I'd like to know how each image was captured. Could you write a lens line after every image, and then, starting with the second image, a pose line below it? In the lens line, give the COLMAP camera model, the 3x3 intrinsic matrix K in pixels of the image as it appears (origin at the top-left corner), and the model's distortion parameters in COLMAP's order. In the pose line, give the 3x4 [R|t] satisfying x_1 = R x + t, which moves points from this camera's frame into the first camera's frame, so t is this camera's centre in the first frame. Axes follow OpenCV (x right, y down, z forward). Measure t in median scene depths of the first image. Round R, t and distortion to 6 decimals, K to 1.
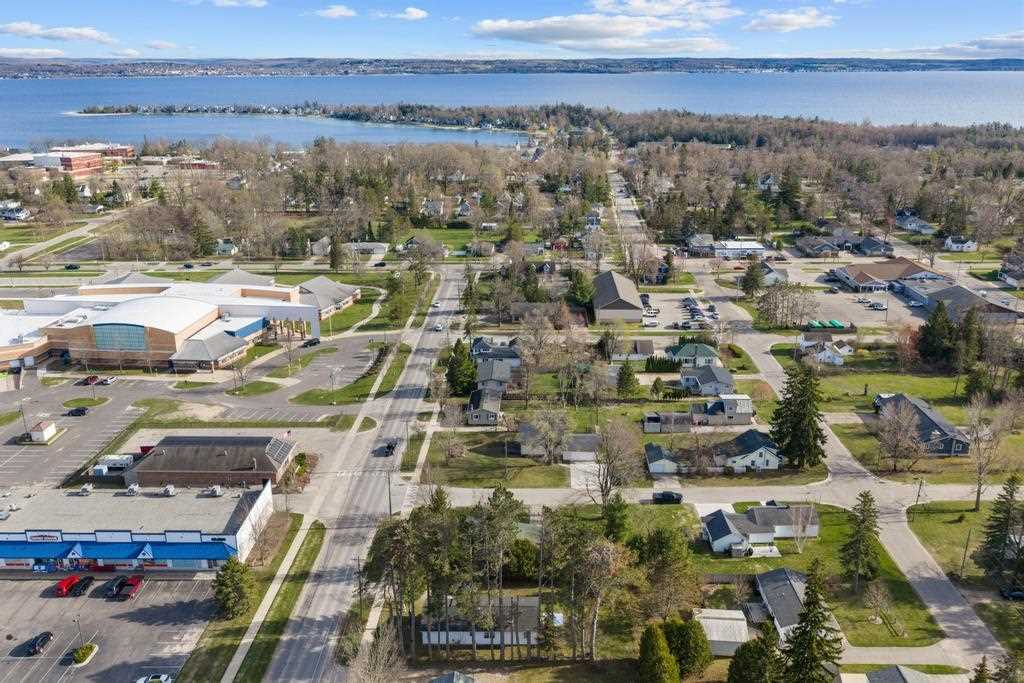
lens RADIAL K [[855.1, 0, 512.0], [0, 855.1, 341.5], [0, 0, 1]] dist [0.032270, -0.053897]
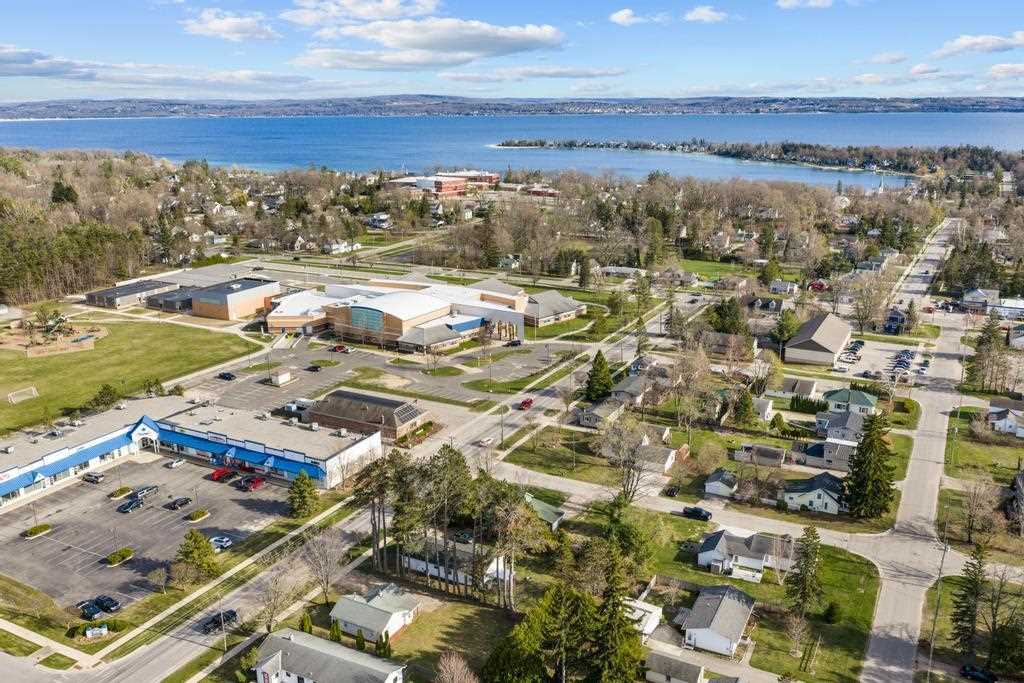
lens RADIAL K [[855.1, 0, 512.0], [0, 855.1, 341.5], [0, 0, 1]] dist [0.032270, -0.053897]
pose [[0.892303, 0.120837, -0.434965, 0.267847], [-0.138666, 0.990295, -0.009352, 0.009908], [0.429613, 0.068660, 0.900399, -0.035437]]
